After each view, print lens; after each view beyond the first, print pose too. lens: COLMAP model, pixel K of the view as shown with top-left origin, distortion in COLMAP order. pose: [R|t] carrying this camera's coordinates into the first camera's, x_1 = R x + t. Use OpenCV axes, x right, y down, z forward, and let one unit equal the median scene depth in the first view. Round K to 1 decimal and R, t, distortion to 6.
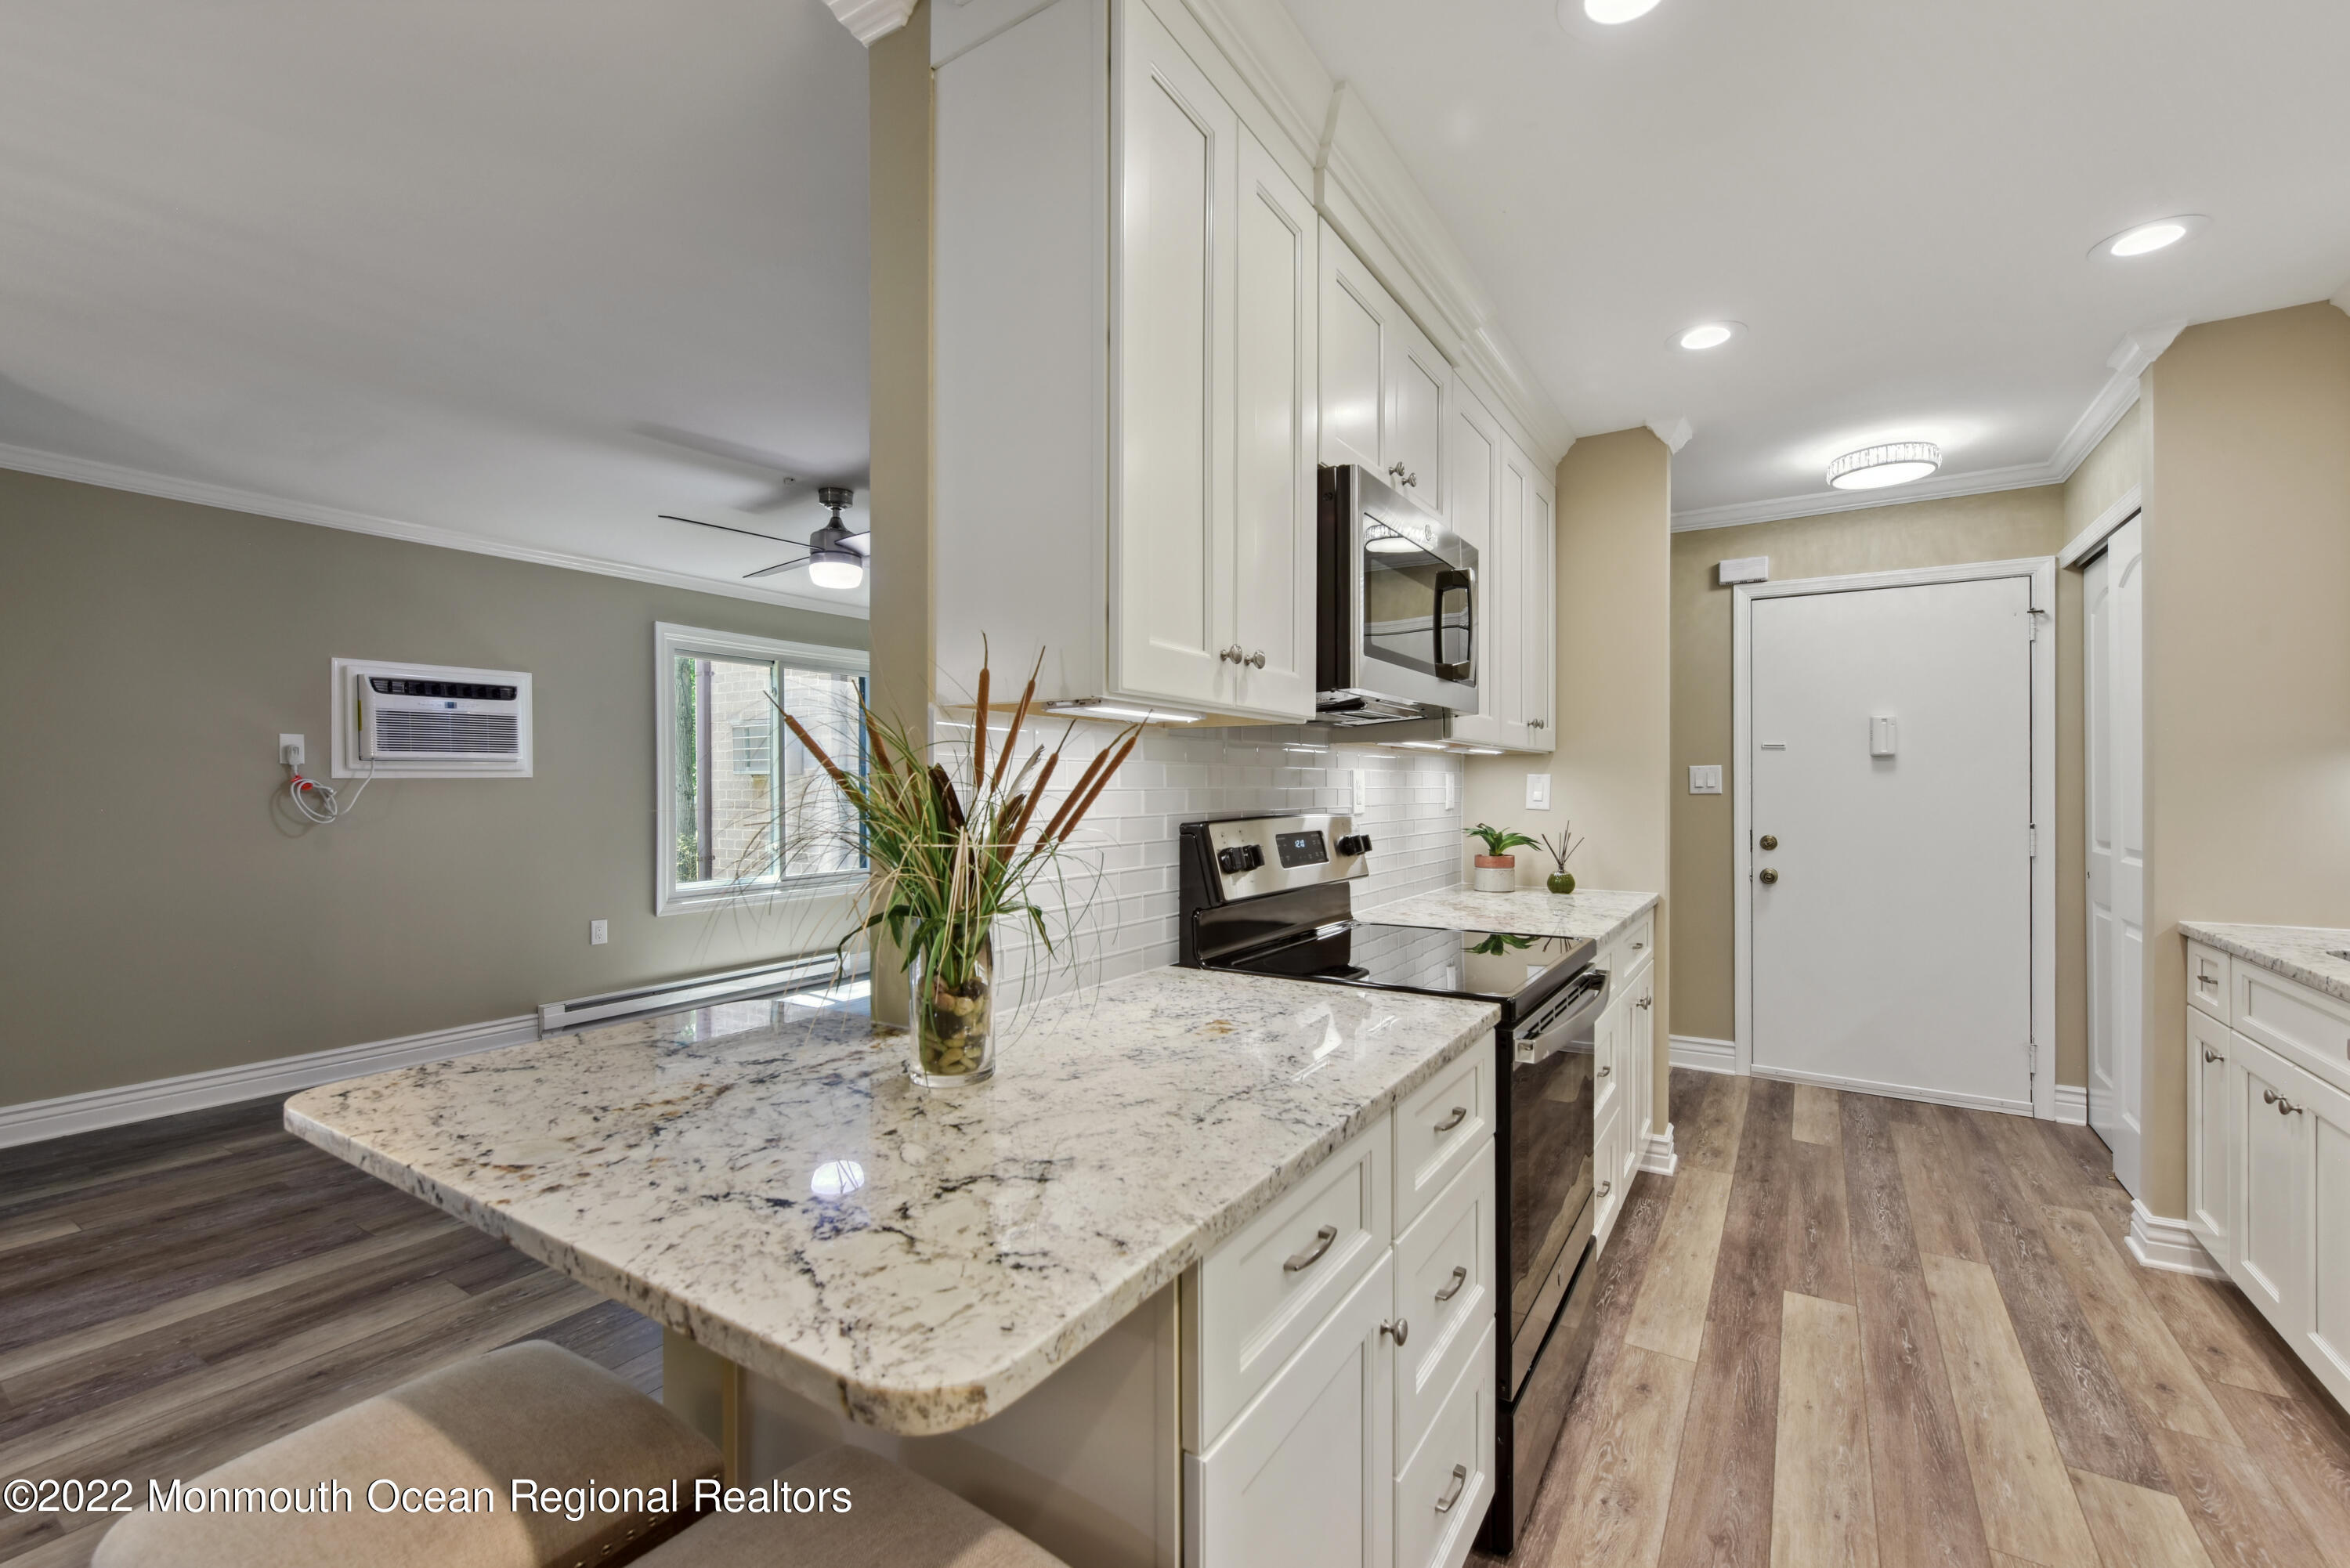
lens RADIAL K [[972.5, 0, 1157.2], [0, 972.5, 789.1], [0, 0, 1]] dist [0.003670, -0.002065]
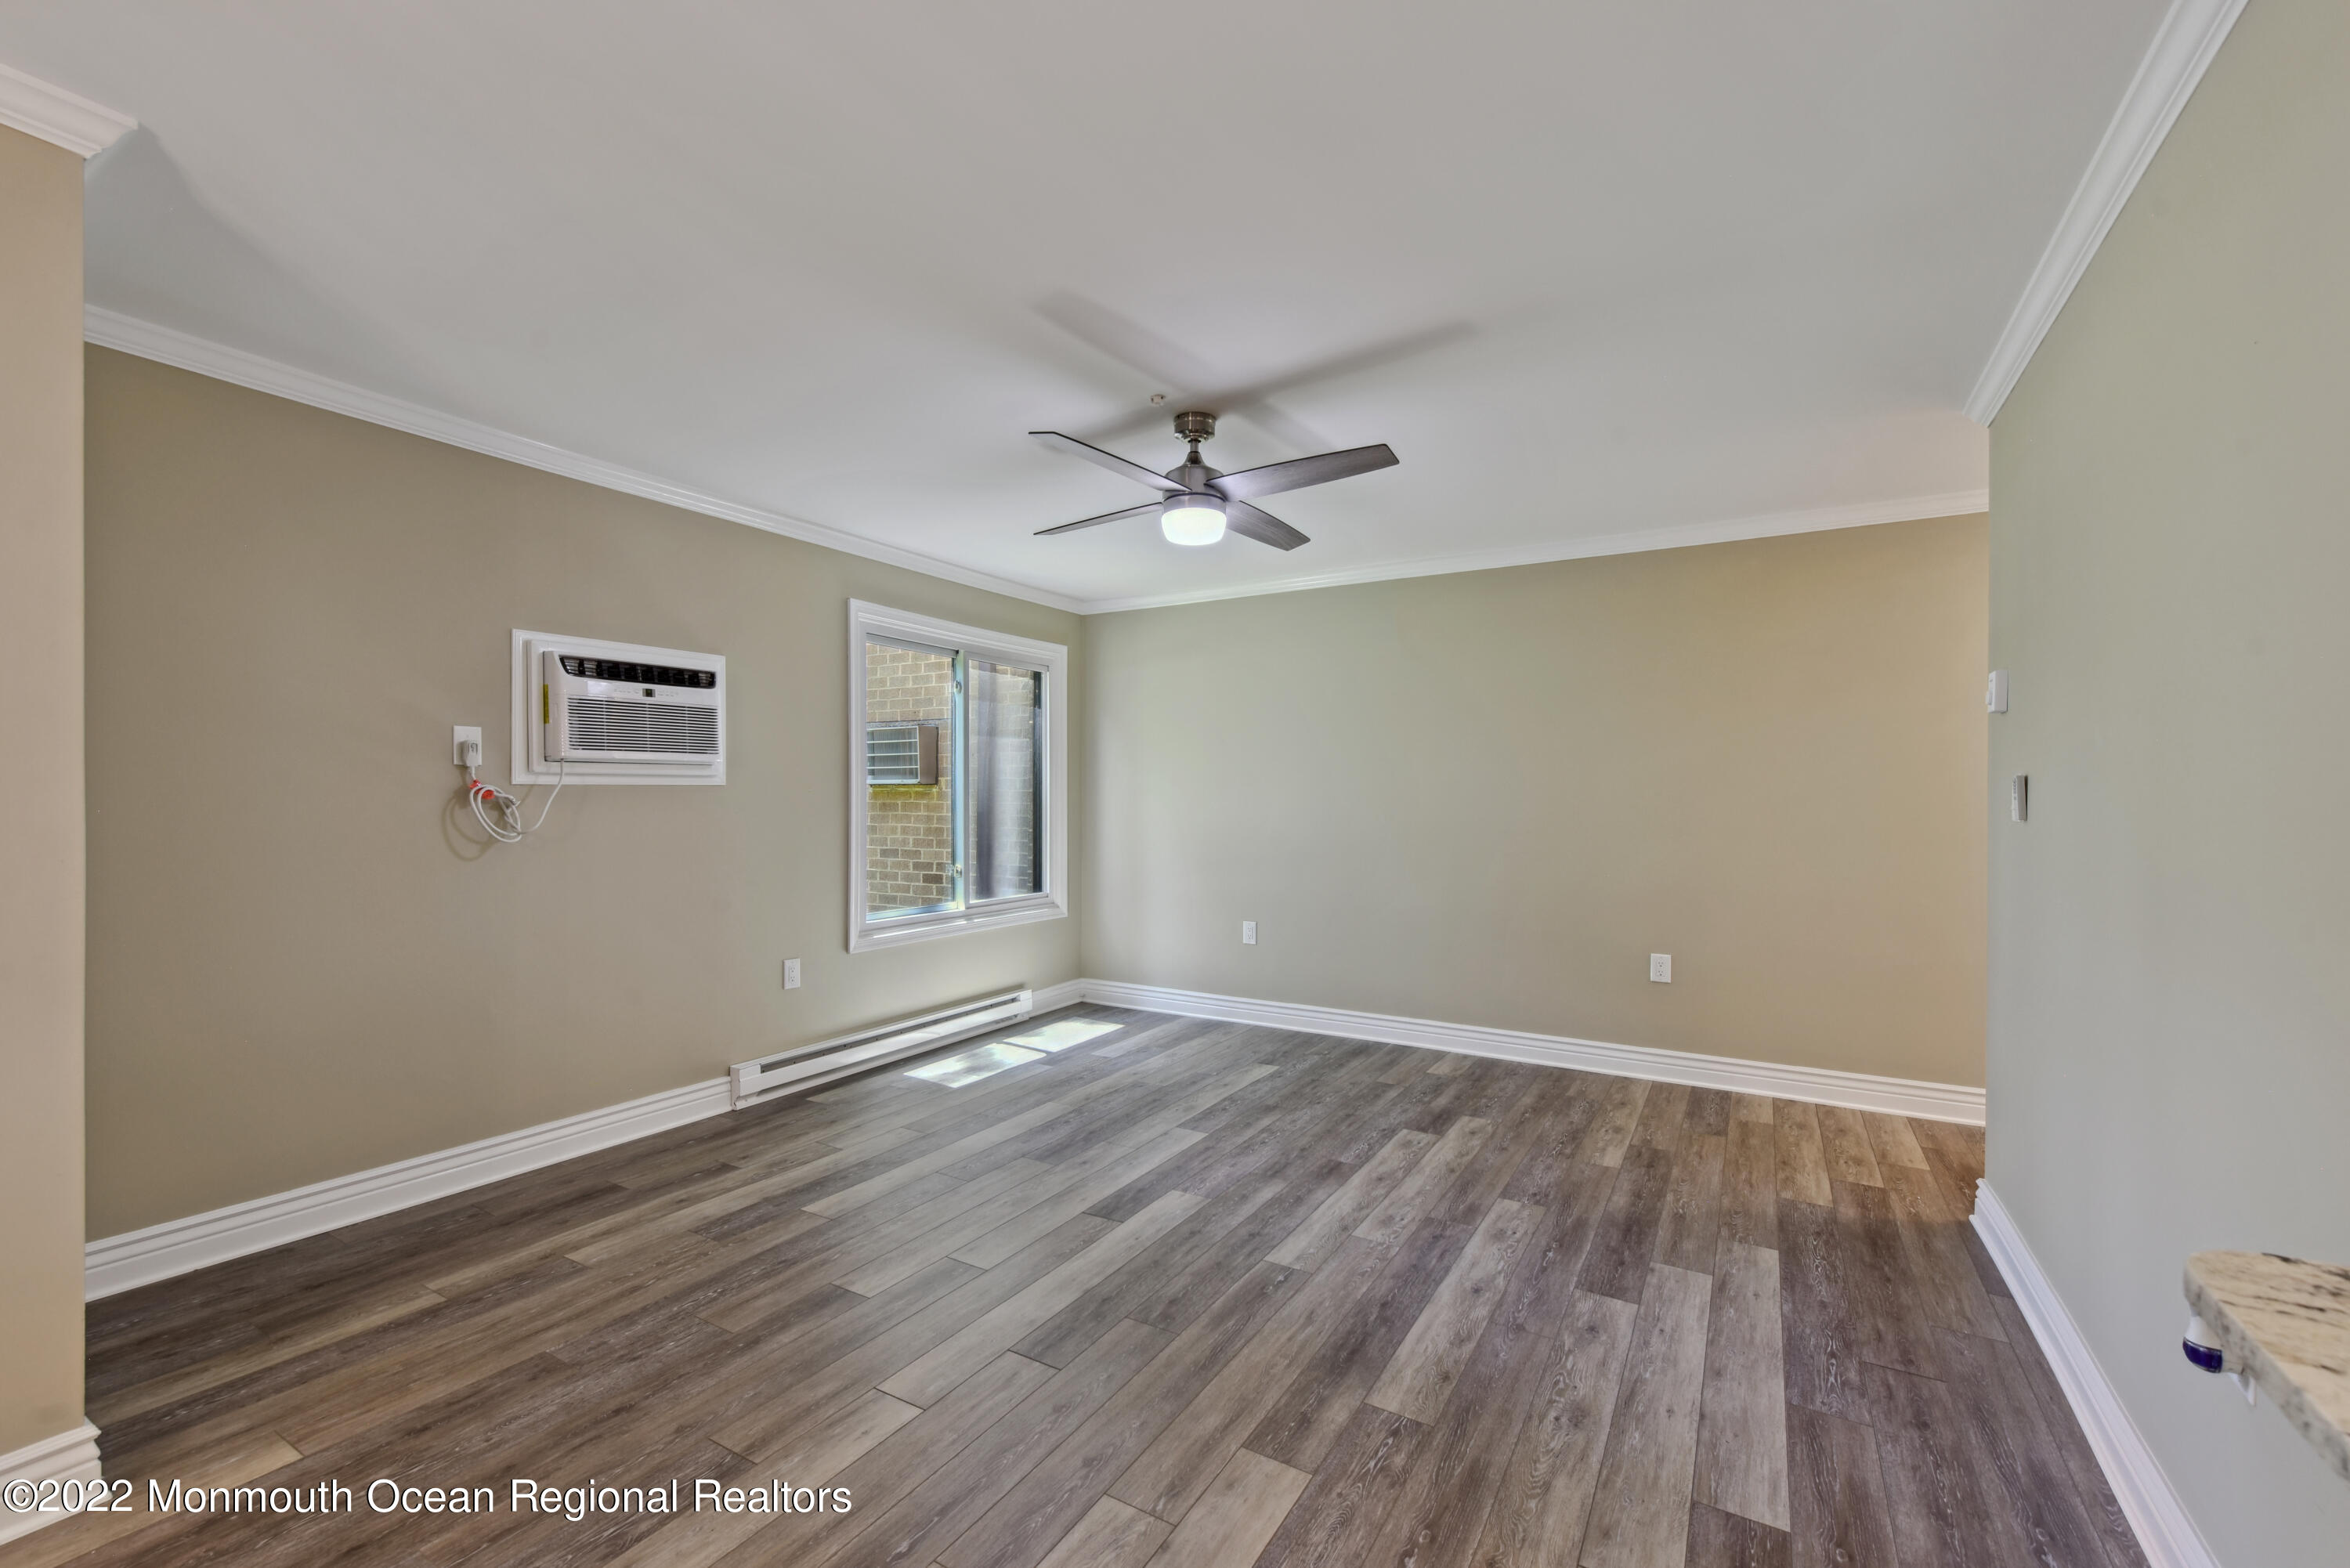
lens RADIAL K [[972.5, 0, 1154.5], [0, 972.5, 804.8], [0, 0, 1]] dist [0.003670, -0.002065]
pose [[0.999426, 0.004520, 0.033574, -0.414234], [-0.004585, 0.999988, 0.001838, 0.001728], [-0.033565, -0.001991, 0.999435, 0.237476]]
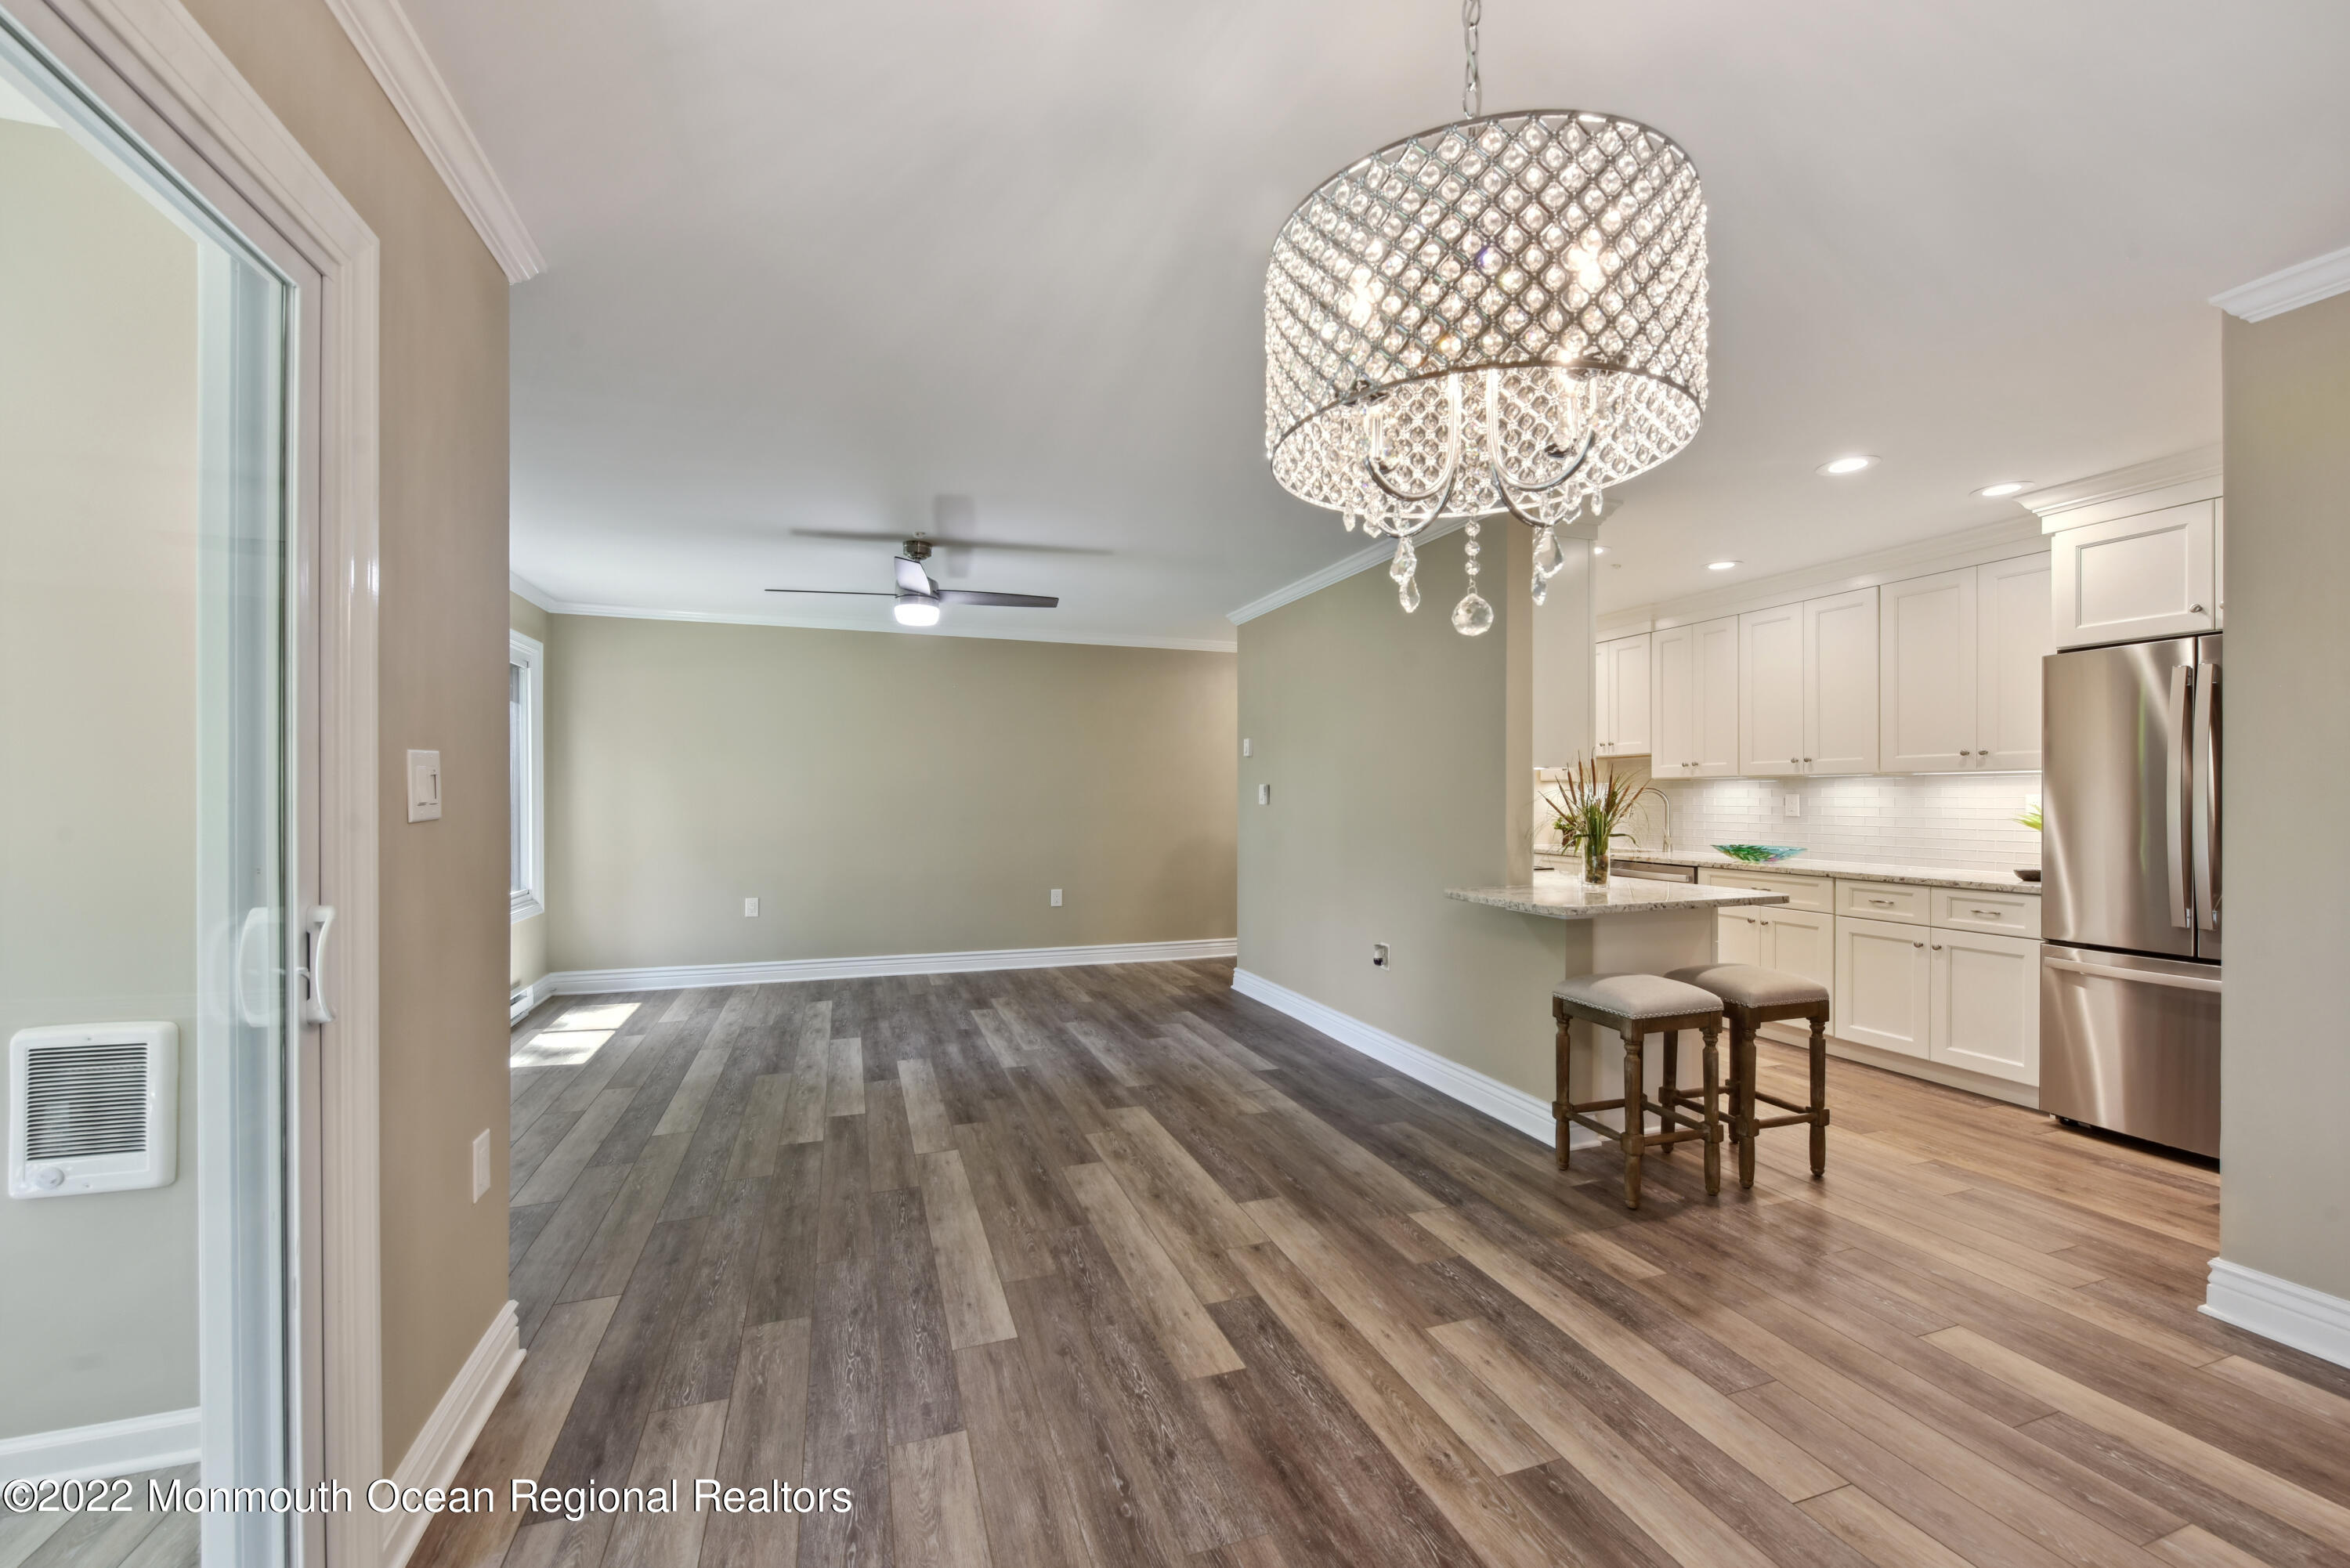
lens RADIAL K [[972.5, 0, 1163.4], [0, 972.5, 789.0], [0, 0, 1]] dist [0.003670, -0.002065]
pose [[0.611214, 0.008128, 0.791424, -1.150327], [-0.000921, 0.999954, -0.009559, 0.002637], [-0.791465, 0.005113, 0.611193, 0.051344]]
